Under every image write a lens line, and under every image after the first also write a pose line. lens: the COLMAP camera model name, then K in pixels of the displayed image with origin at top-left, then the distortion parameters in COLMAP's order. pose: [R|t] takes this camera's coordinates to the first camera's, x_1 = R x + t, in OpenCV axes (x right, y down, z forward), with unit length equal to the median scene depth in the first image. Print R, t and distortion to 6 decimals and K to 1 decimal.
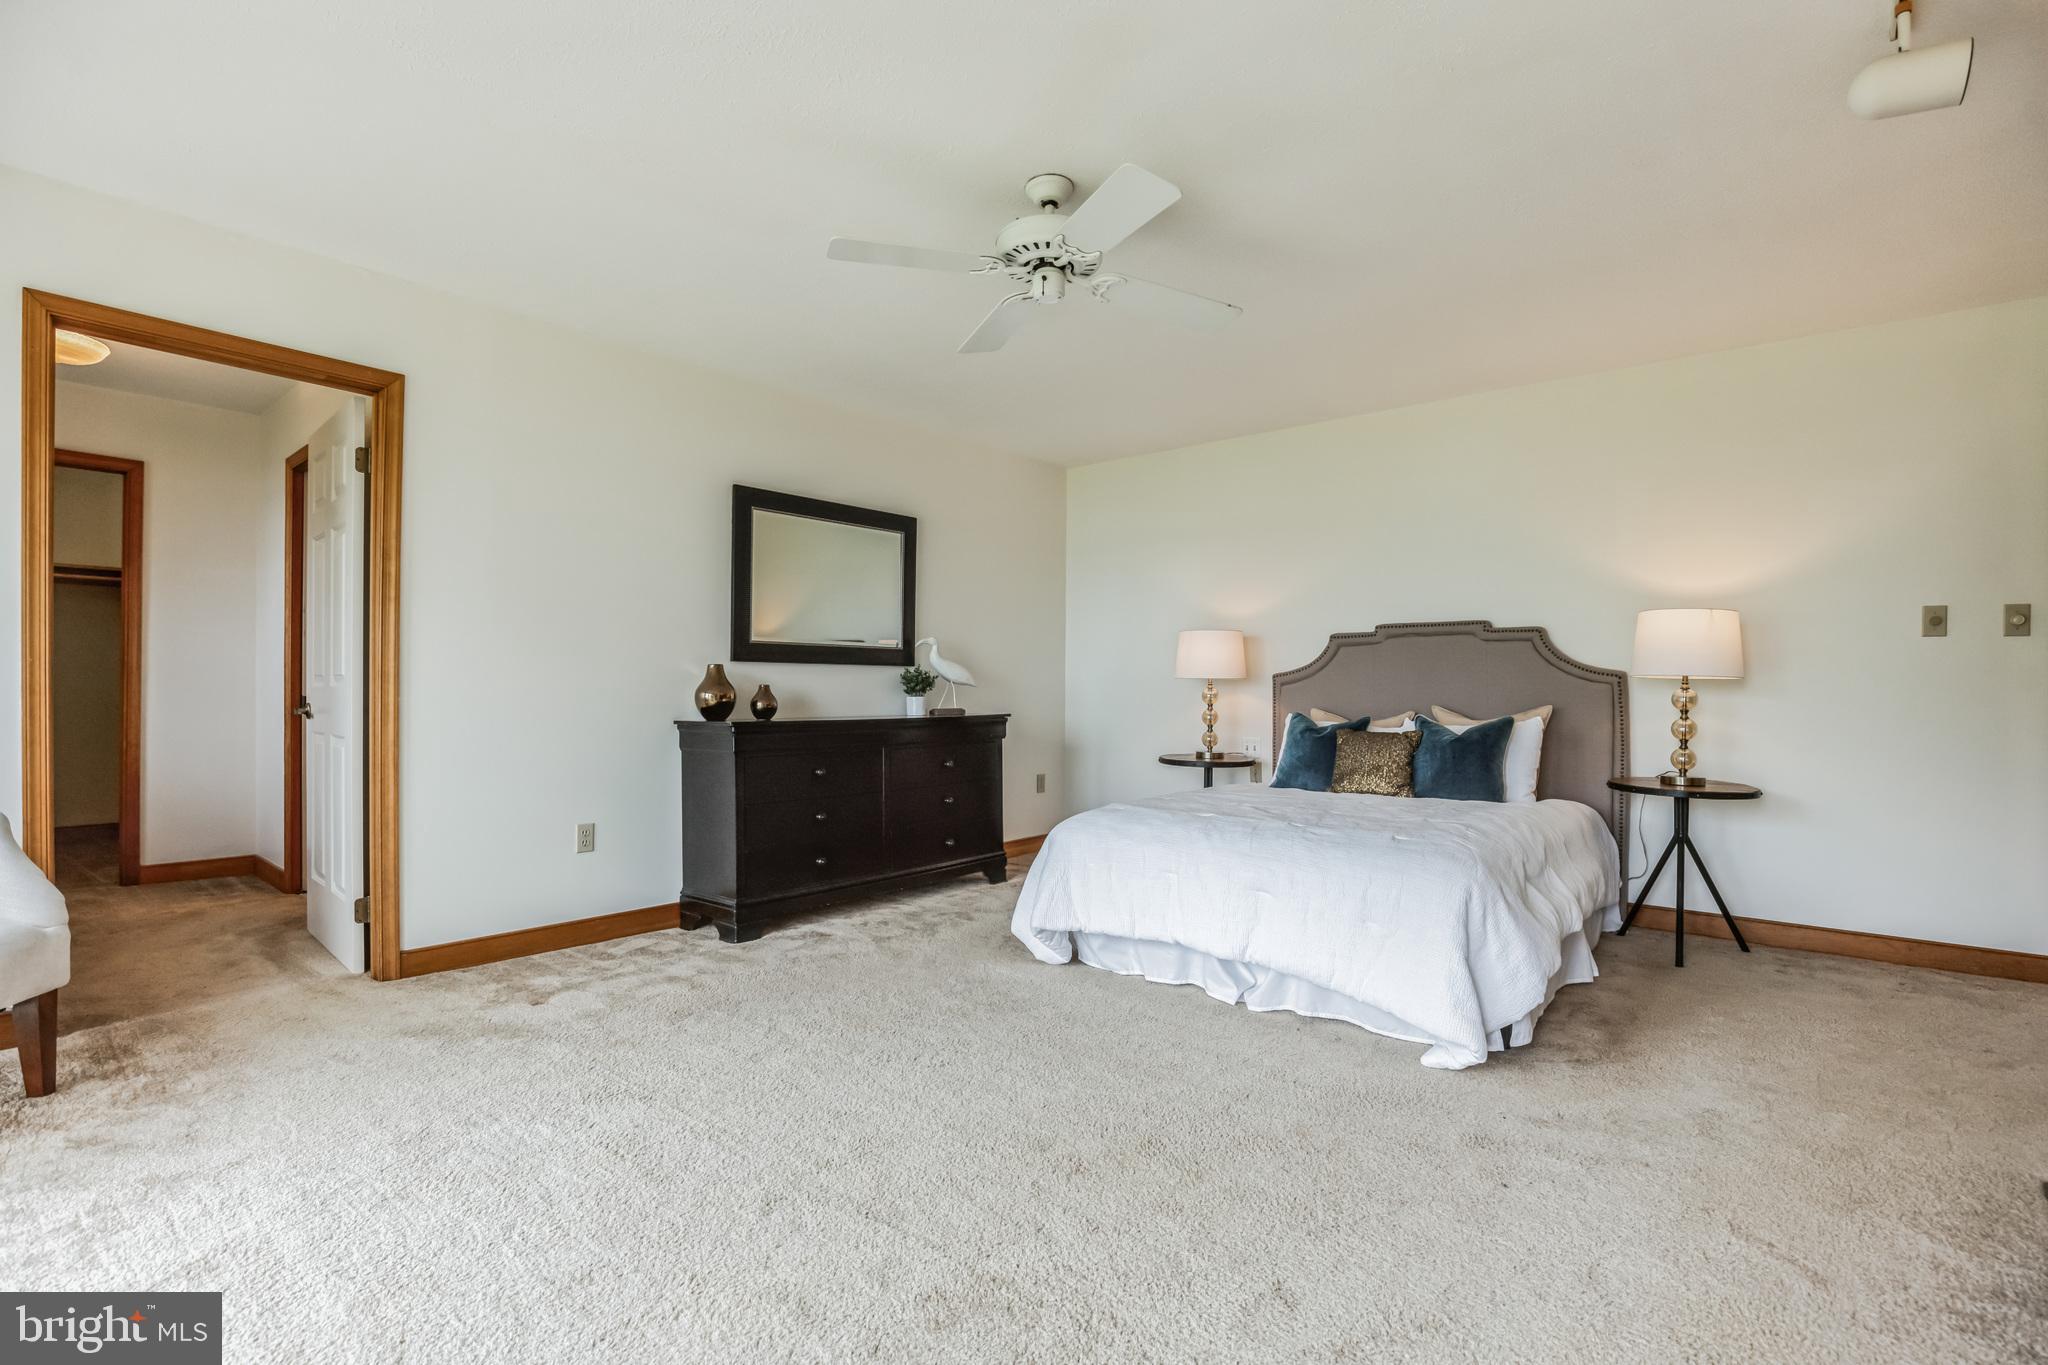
lens RADIAL K [[940.2, 0, 1027.1], [0, 940.2, 681.6], [0, 0, 1]] dist [-0.038129, 0.002648]
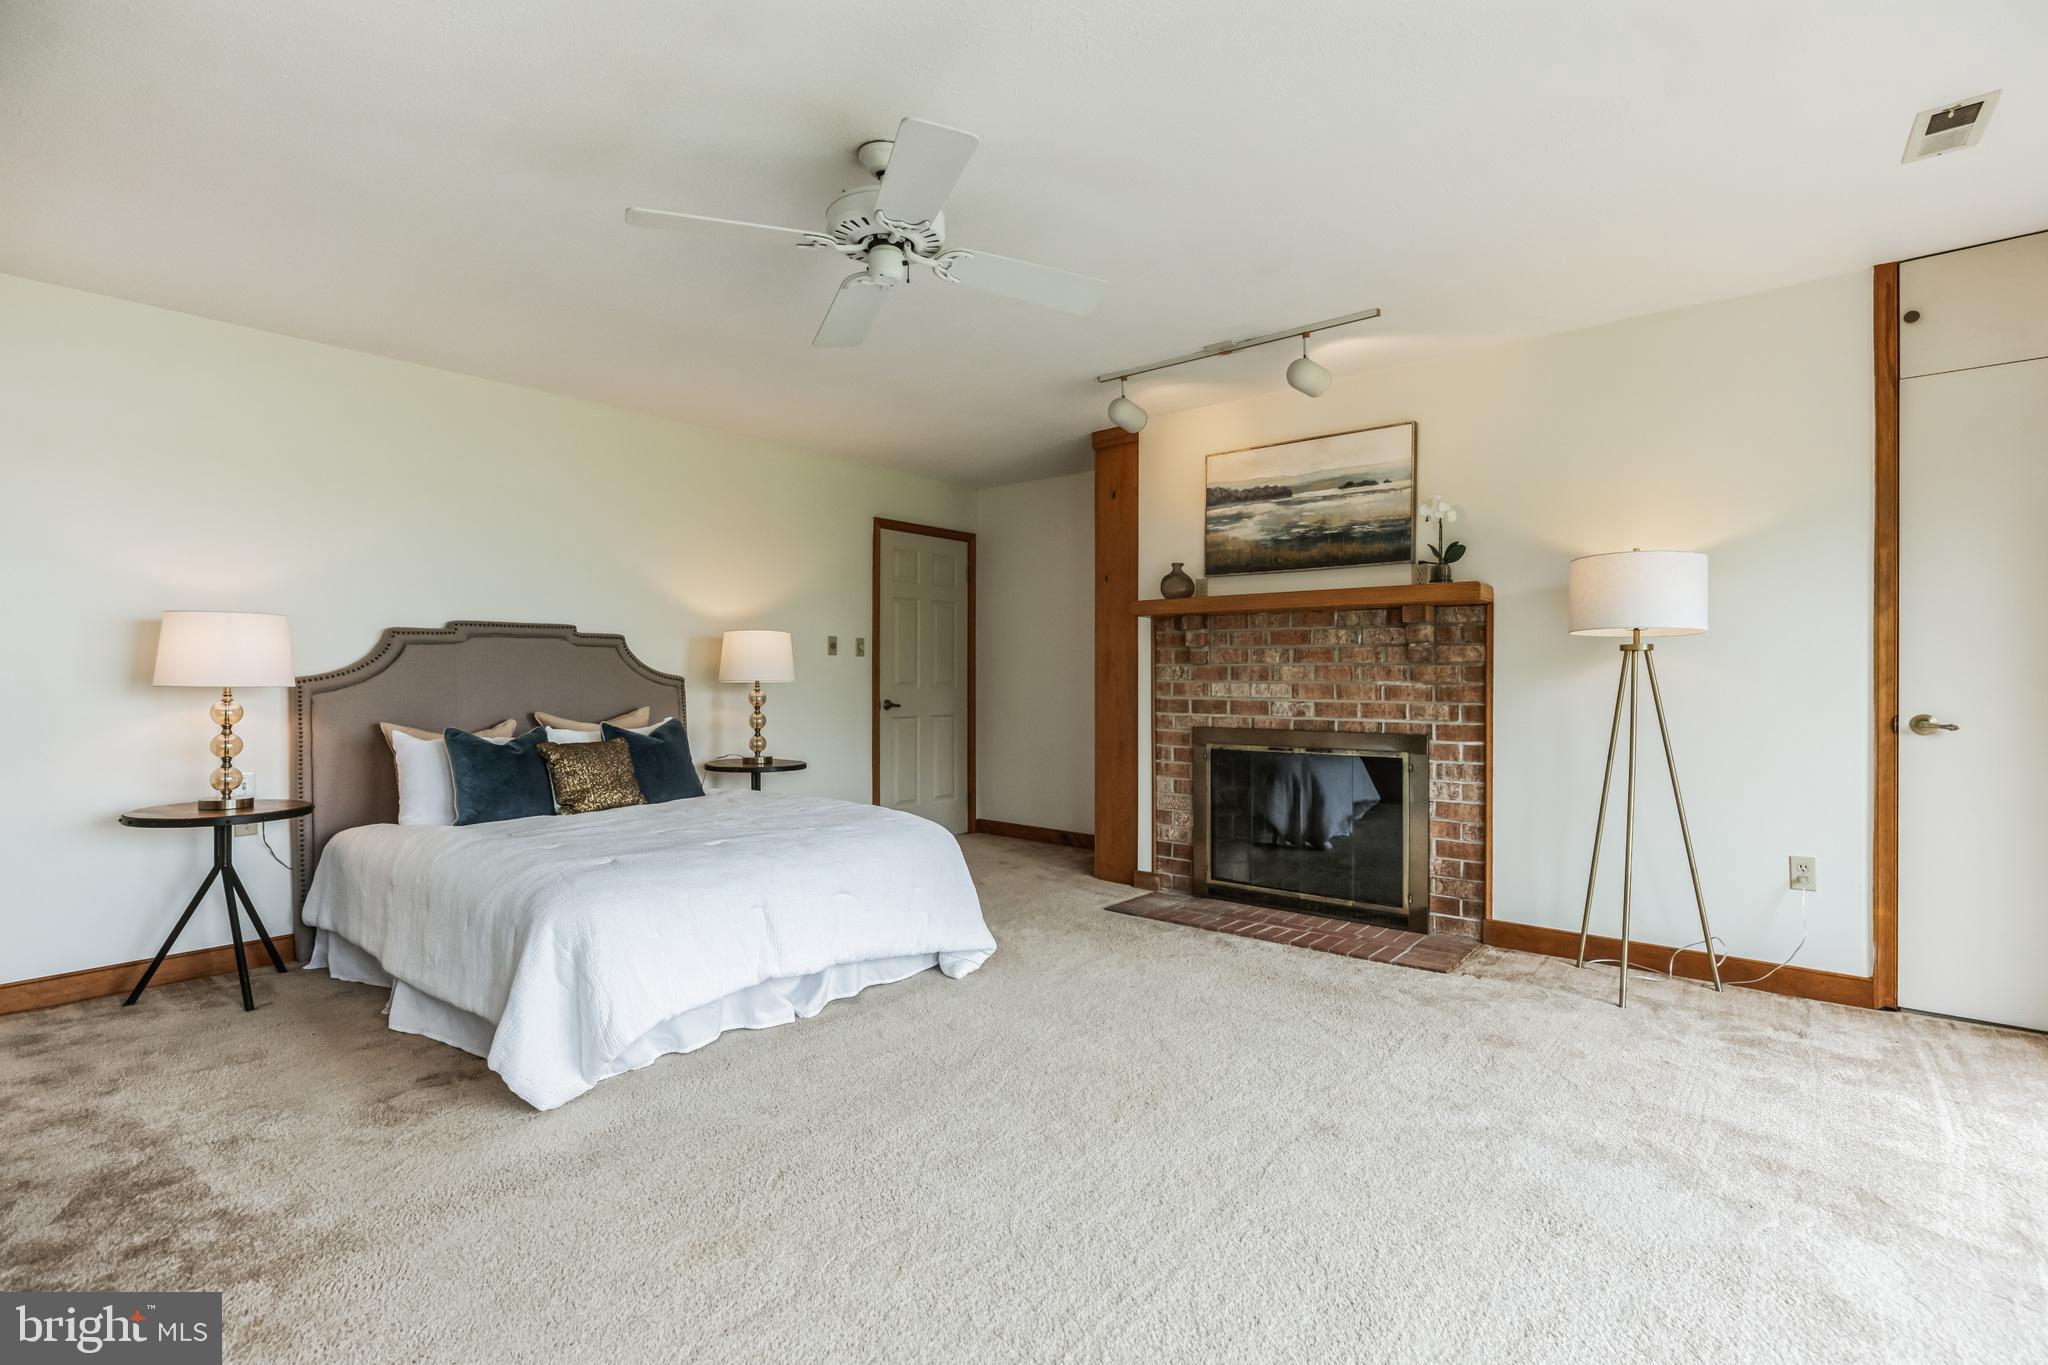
lens RADIAL K [[940.2, 0, 1016.1], [0, 940.2, 677.9], [0, 0, 1]] dist [-0.038129, 0.002648]
pose [[-0.011756, 0.008551, 0.999894, -0.548434], [0.016357, 0.999831, -0.008358, 0.007377], [-0.999797, 0.016257, -0.011894, 0.588220]]
